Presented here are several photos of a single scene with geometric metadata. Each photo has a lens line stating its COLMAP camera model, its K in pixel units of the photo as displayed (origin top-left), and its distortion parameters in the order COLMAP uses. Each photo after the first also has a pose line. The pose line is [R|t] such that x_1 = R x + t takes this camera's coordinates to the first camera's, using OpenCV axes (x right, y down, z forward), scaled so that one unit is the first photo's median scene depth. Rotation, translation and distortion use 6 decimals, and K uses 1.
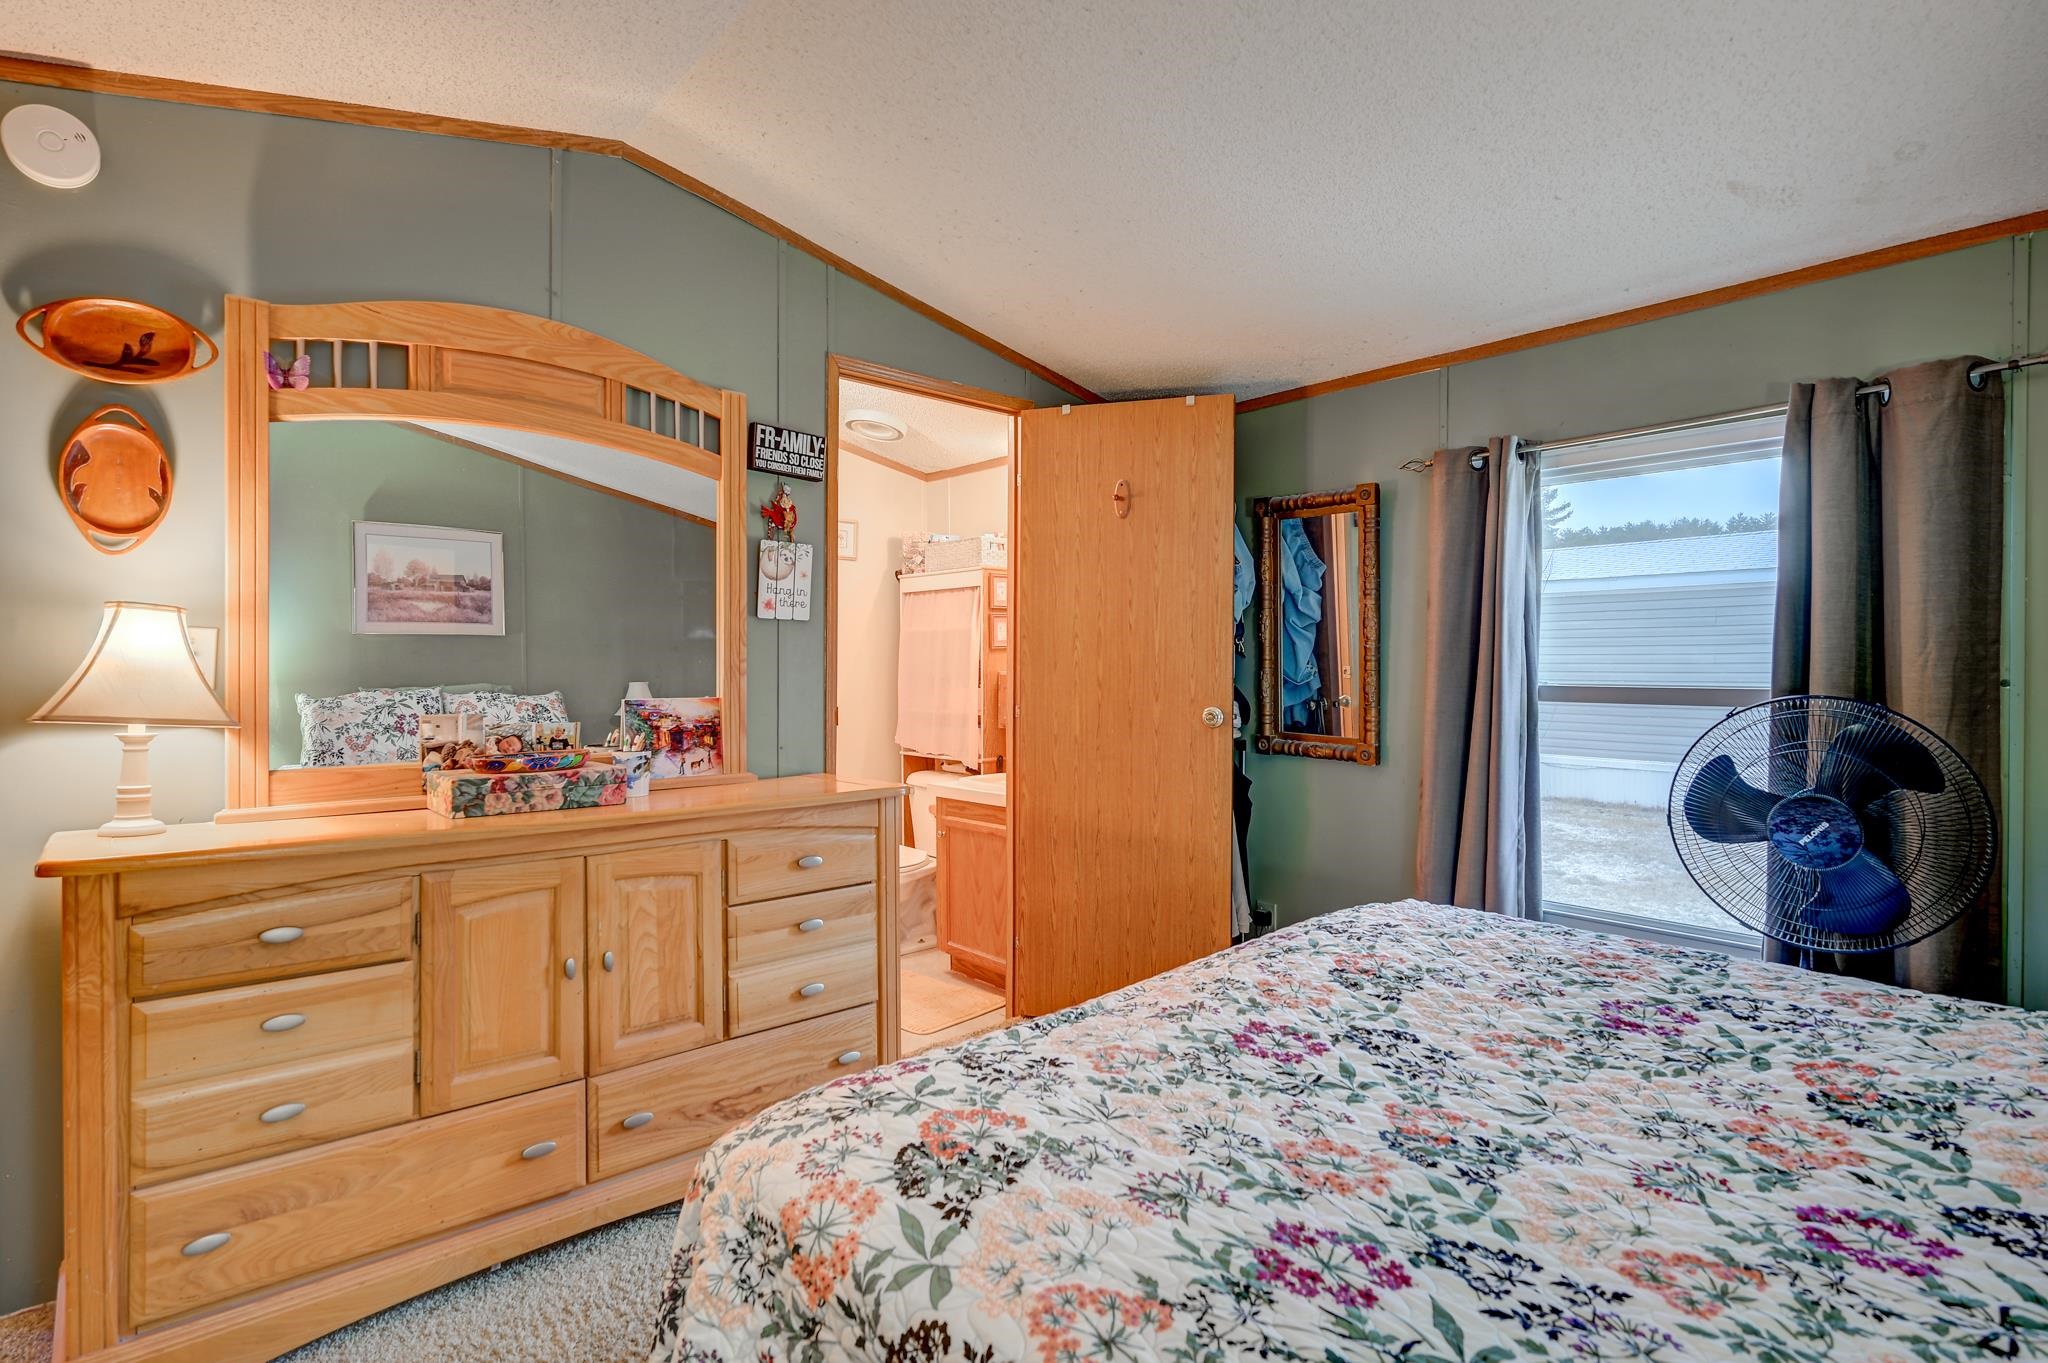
lens RADIAL K [[1014.8, 0, 1052.1], [0, 1014.8, 675.7], [0, 0, 1]] dist [-0.002984, 0.000191]
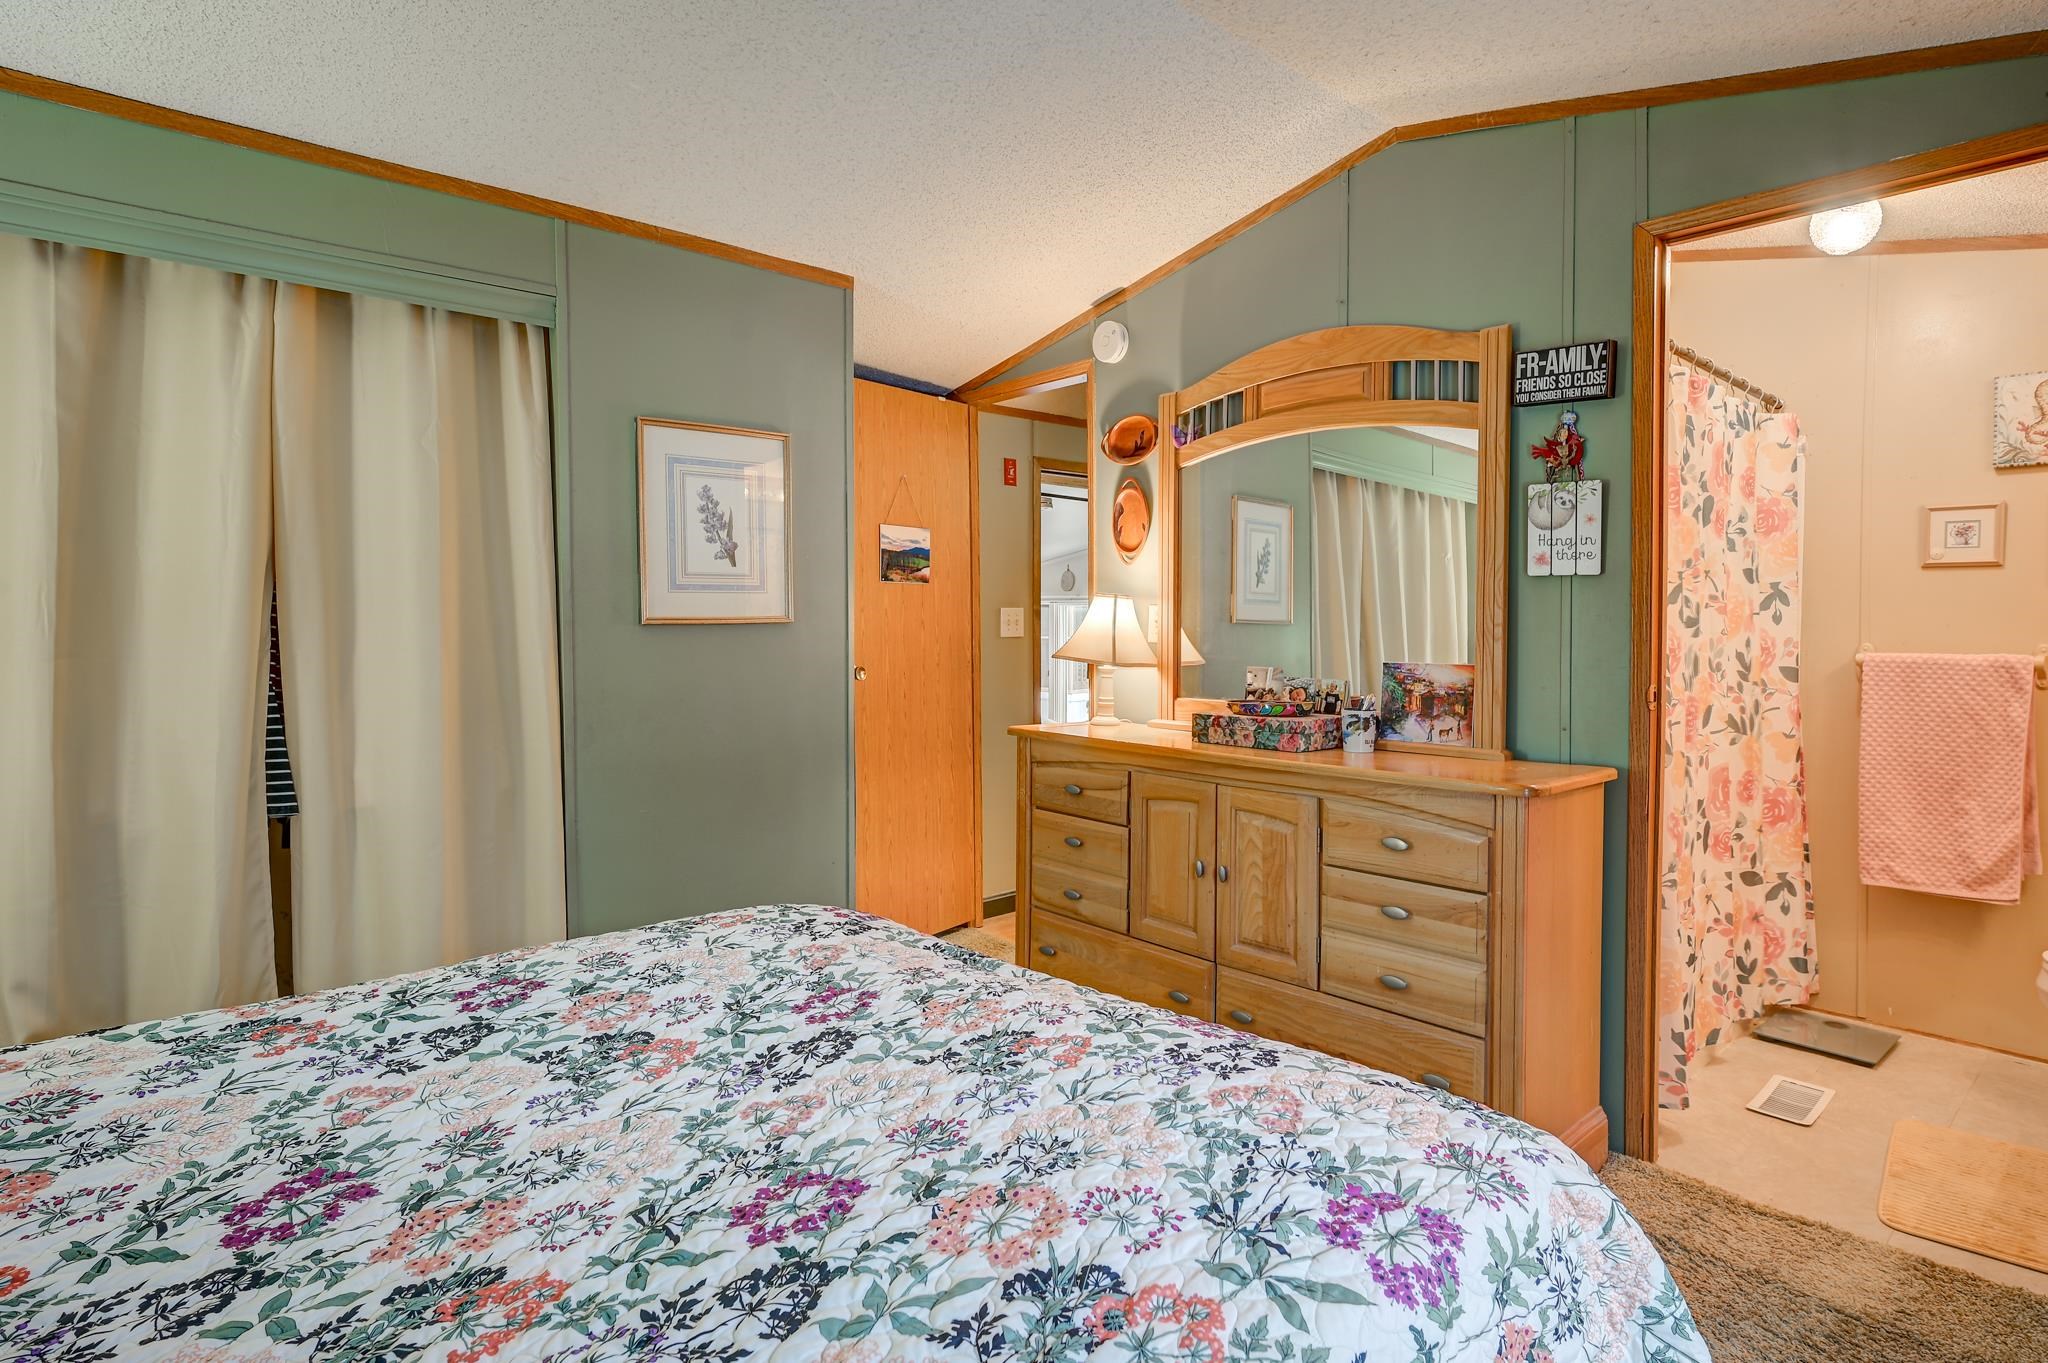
lens RADIAL K [[1041.5, 0, 1020.5], [0, 1041.5, 651.0], [0, 0, 1]] dist [-0.002734, -0.000383]
pose [[0.011667, 0.027446, -0.999555, 0.747195], [-0.009151, 0.999584, 0.027340, -0.016109], [0.999890, 0.008828, 0.011913, 0.692337]]
